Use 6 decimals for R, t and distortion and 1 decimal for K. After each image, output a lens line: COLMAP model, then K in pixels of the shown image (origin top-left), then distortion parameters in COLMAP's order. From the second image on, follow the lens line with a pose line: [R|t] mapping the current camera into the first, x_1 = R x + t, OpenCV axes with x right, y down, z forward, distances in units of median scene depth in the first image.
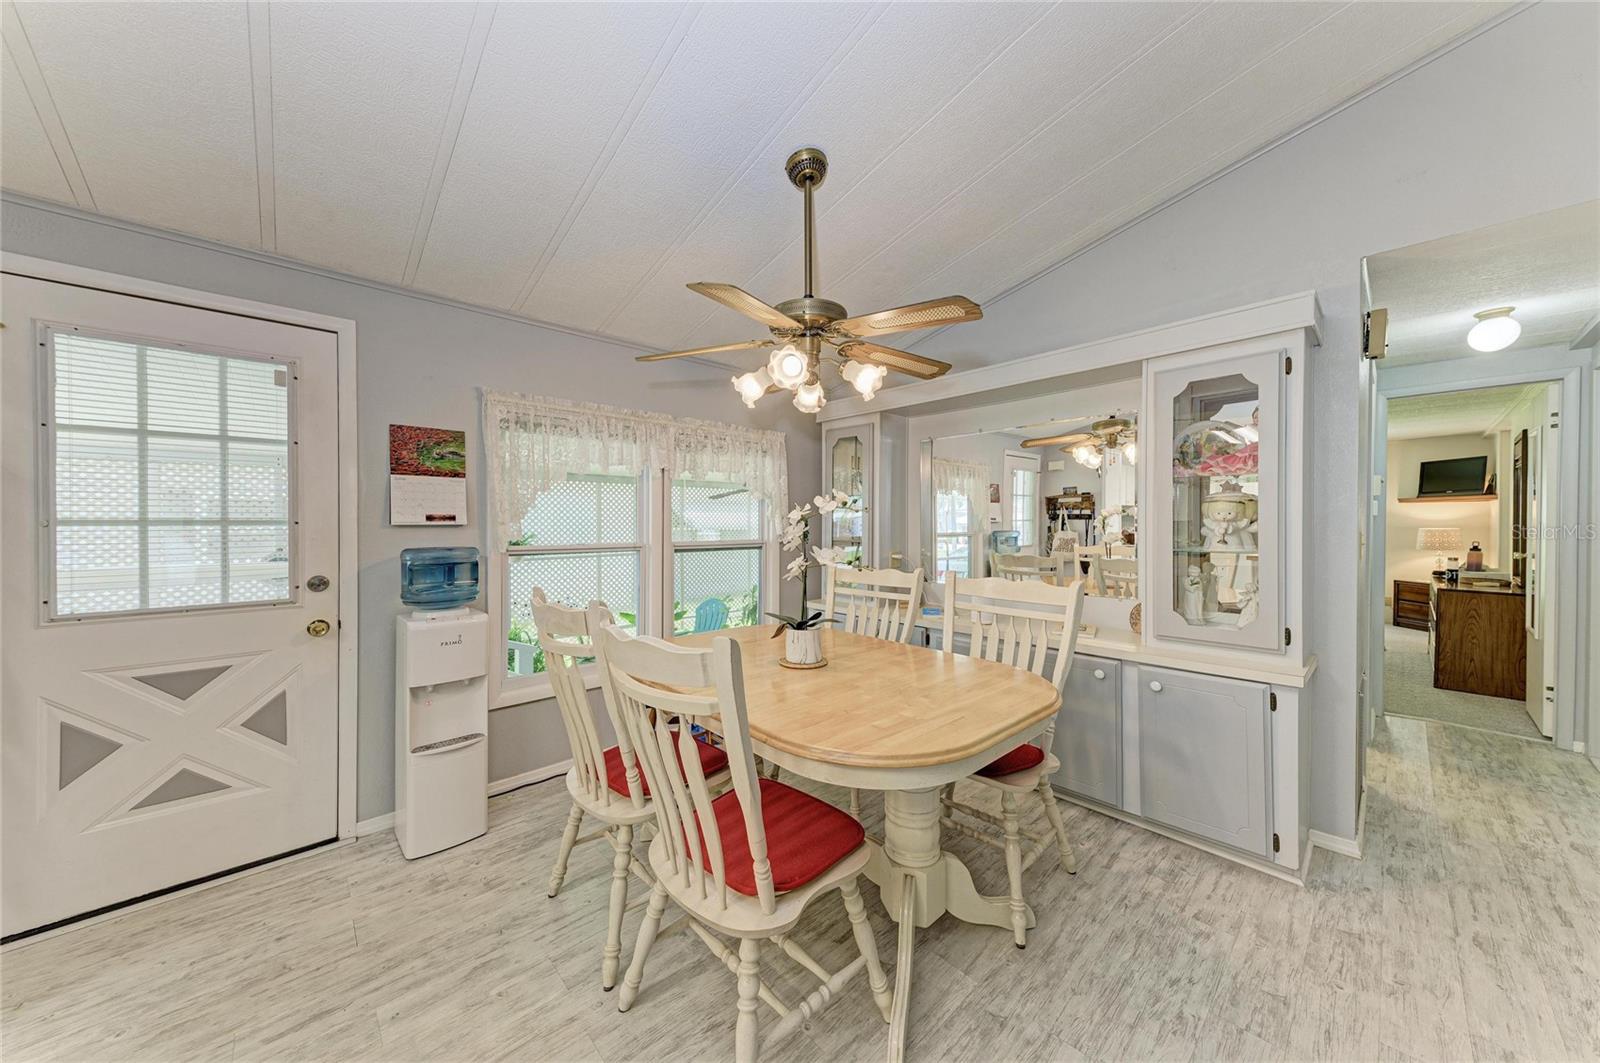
lens RADIAL K [[543.2, 0, 805.4], [0, 543.2, 522.0], [0, 0, 1]] dist [0.016220, -0.002380]
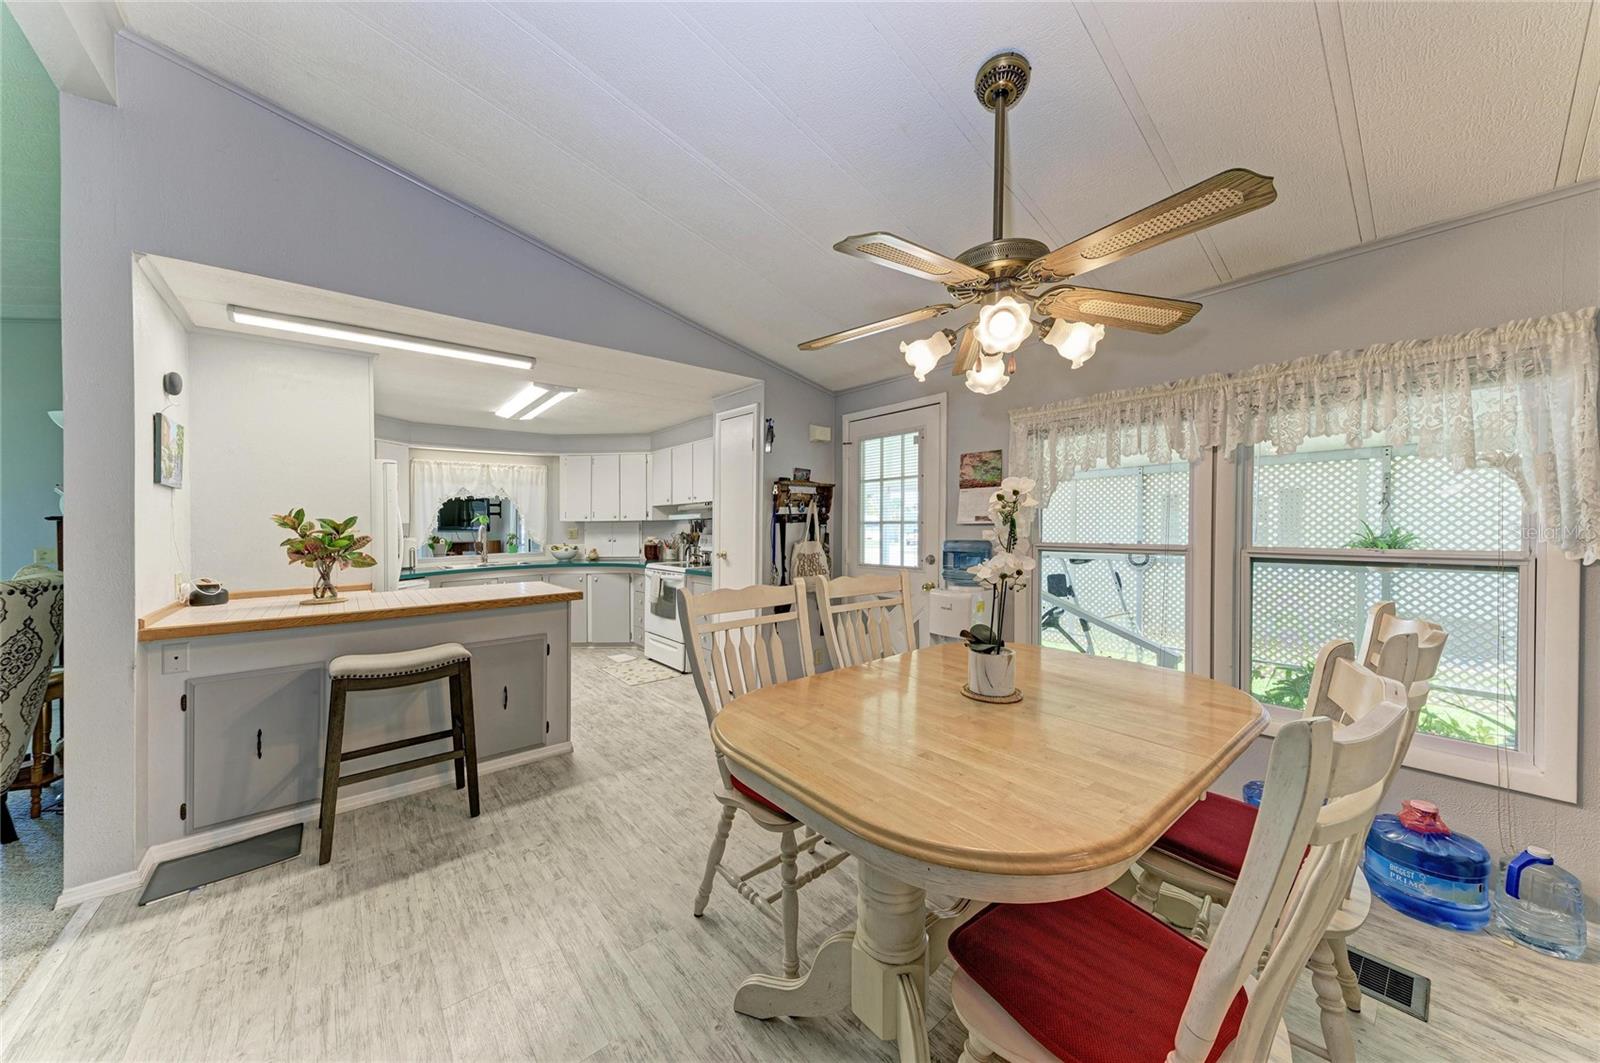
lens RADIAL K [[543.2, 0, 802.5], [0, 543.2, 531.9], [0, 0, 1]] dist [0.016220, -0.002380]
pose [[-0.054339, 0.009052, -0.998482, 0.751469], [0.002236, 0.999958, 0.008944, 0.012558], [0.998520, -0.001747, -0.054357, 0.704927]]
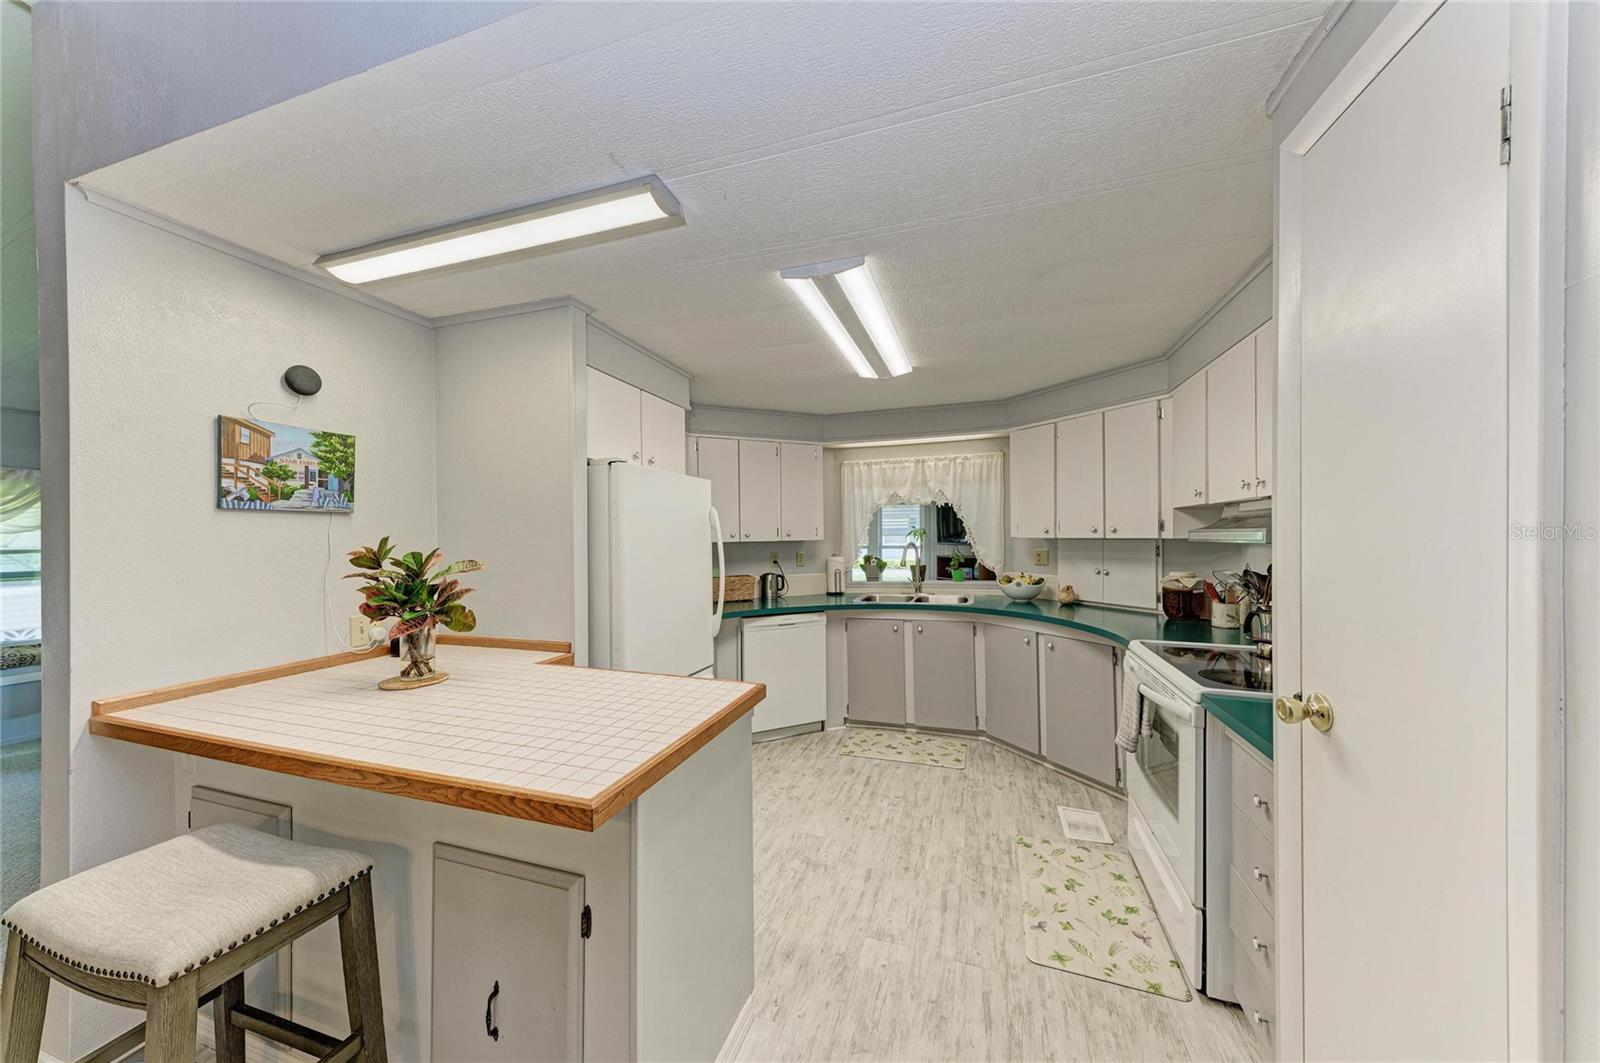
lens RADIAL K [[543.2, 0, 805.0], [0, 543.2, 525.7], [0, 0, 1]] dist [0.016220, -0.002380]
pose [[-0.876724, -0.004712, -0.480970, -0.537623], [-0.000606, 0.999962, -0.008693, -0.041567], [0.480993, -0.007330, -0.876694, 0.521834]]
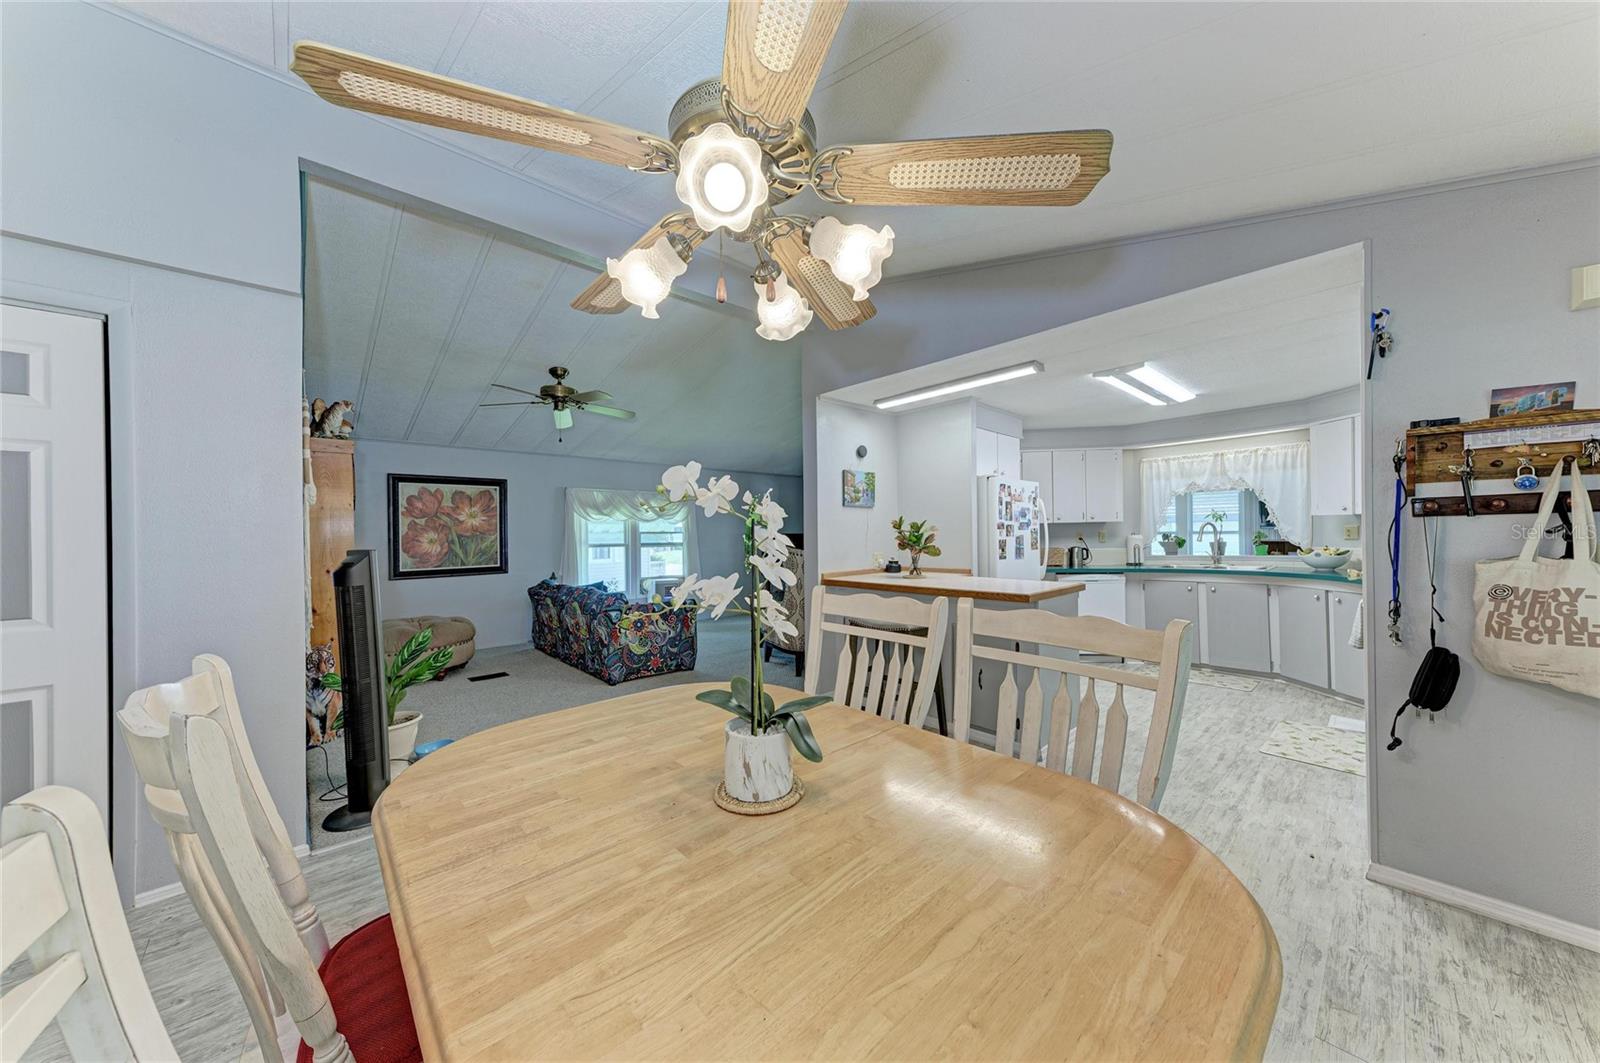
lens RADIAL K [[543.2, 0, 792.2], [0, 543.2, 531.7], [0, 0, 1]] dist [0.016220, -0.002380]
pose [[-0.999746, 0.010113, 0.020142, -0.049016], [0.010235, 0.999930, 0.005967, 0.007737], [-0.020080, 0.006172, -0.999779, 1.405342]]
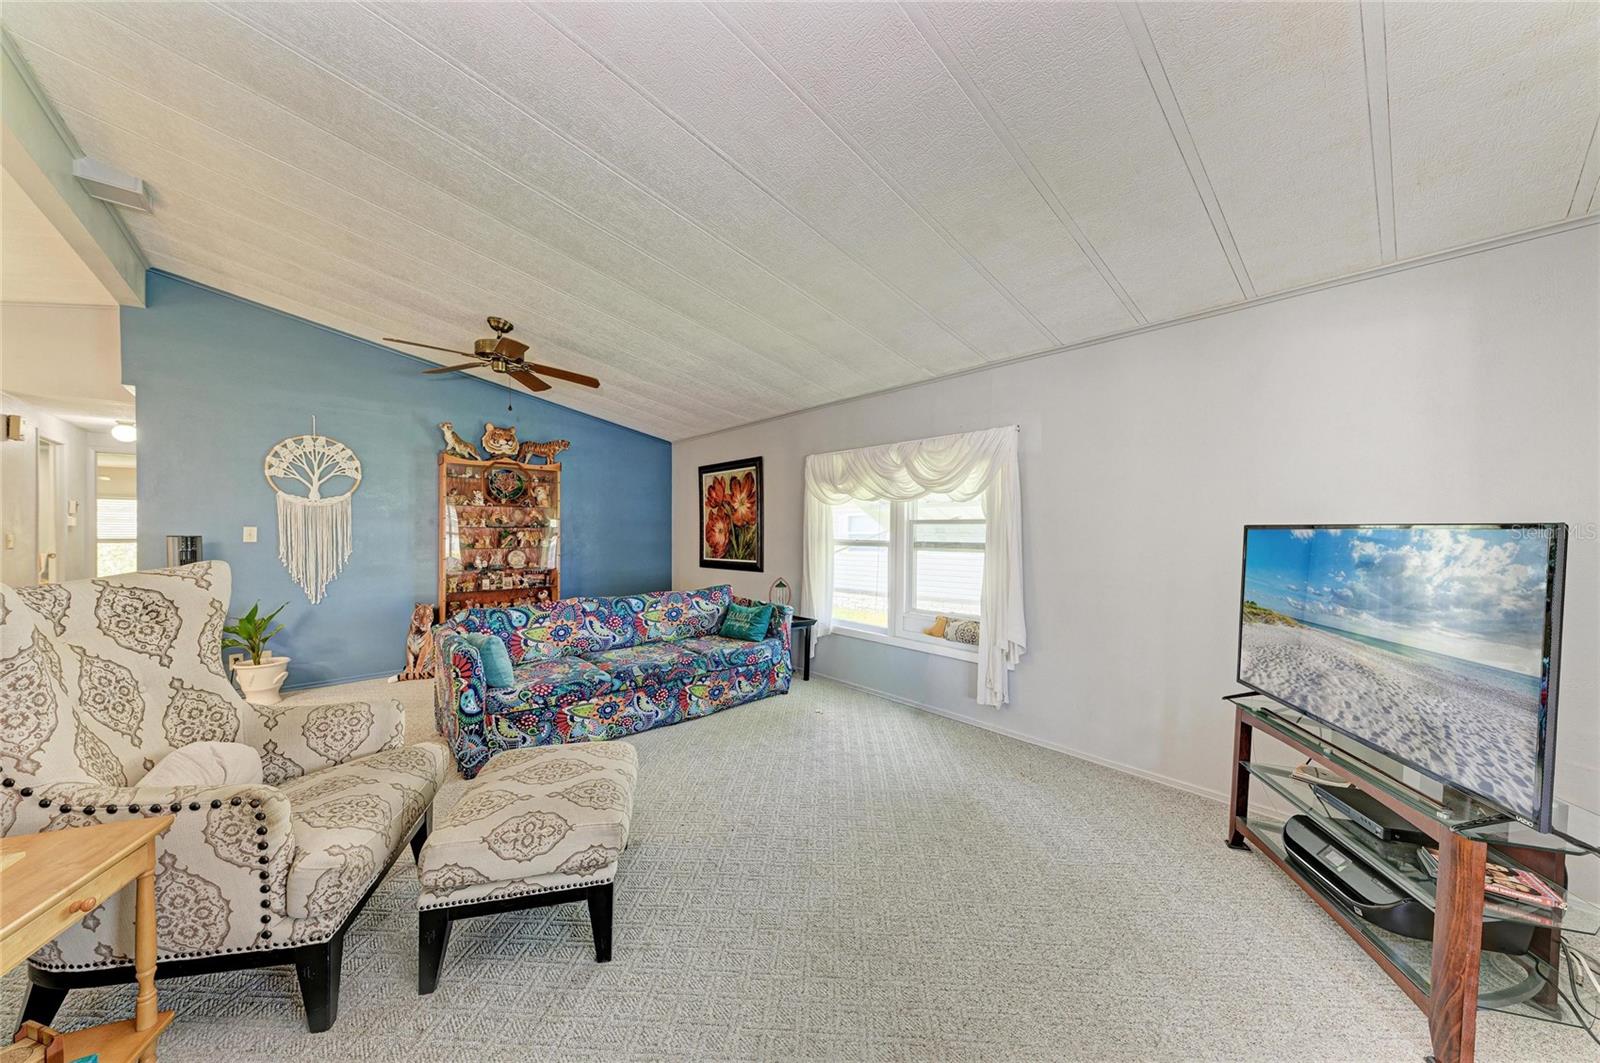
lens RADIAL K [[543.2, 0, 810.5], [0, 543.2, 534.9], [0, 0, 1]] dist [0.016220, -0.002380]
pose [[0.028522, -0.010878, 0.999534, -0.808213], [0.009014, 0.999903, 0.010624, 0.047107], [-0.999553, 0.008706, 0.028618, -1.794021]]
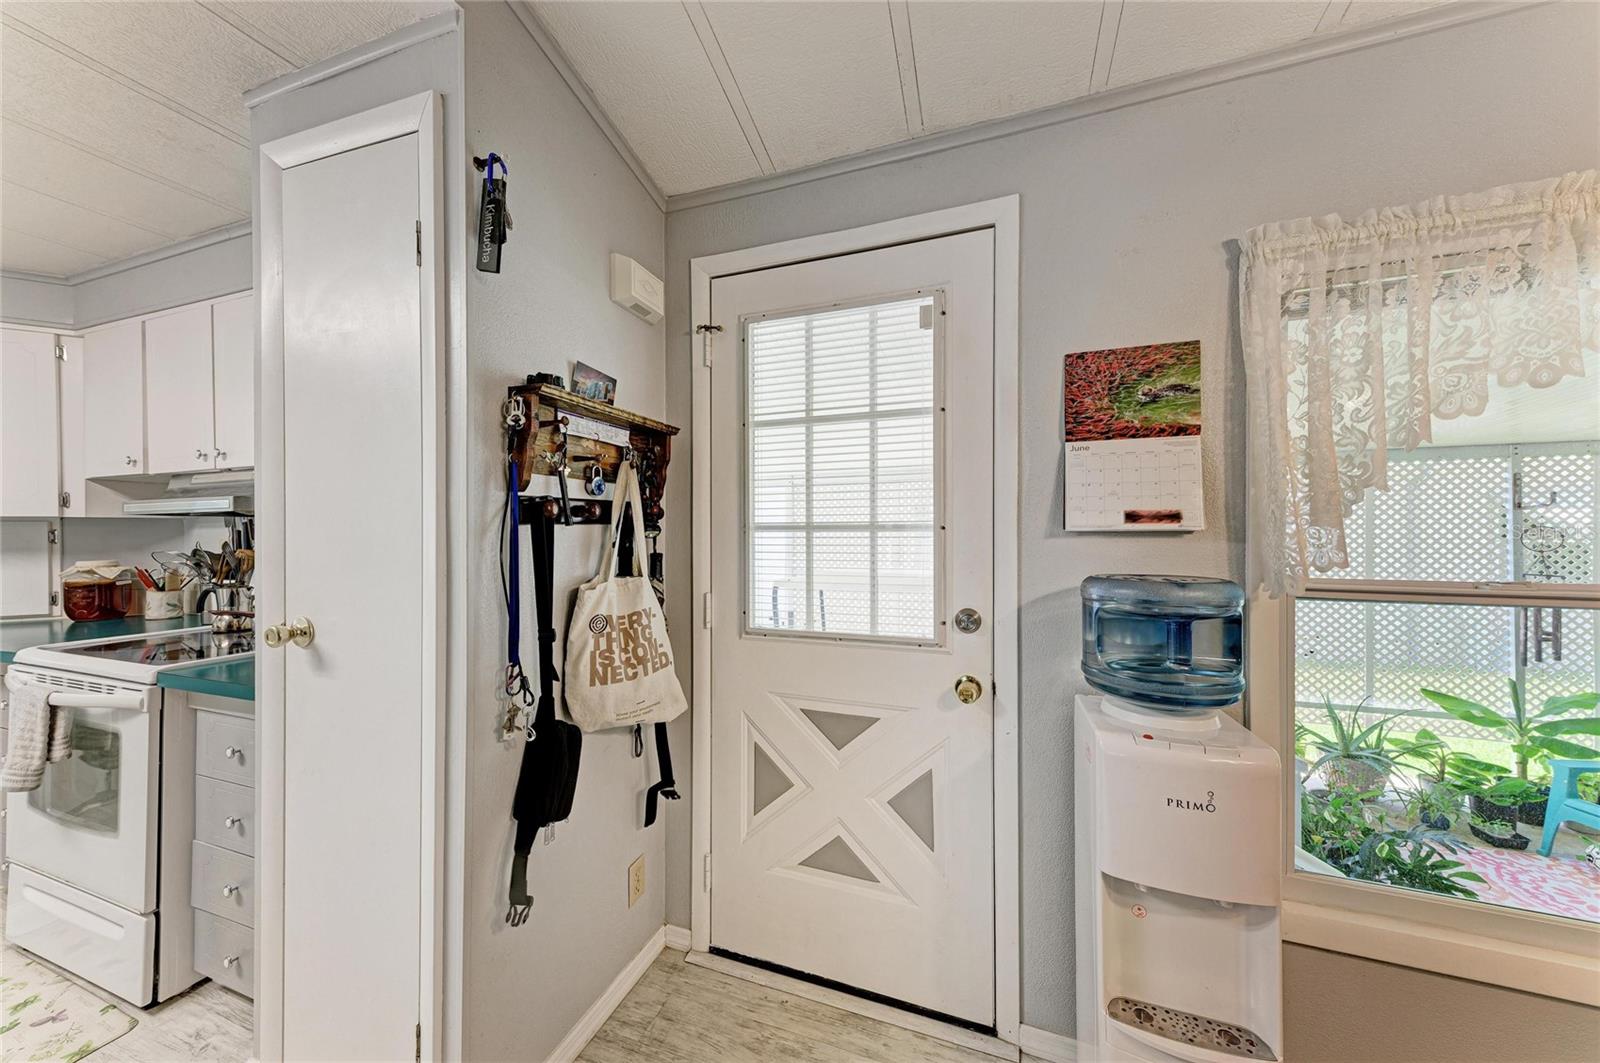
lens RADIAL K [[543.2, 0, 798.3], [0, 543.2, 537.5], [0, 0, 1]] dist [0.016220, -0.002380]
pose [[0.451072, 0.010056, -0.892431, -0.399616], [0.002441, 0.999919, 0.012501, 0.004927], [0.892484, -0.007818, 0.451011, 0.527463]]
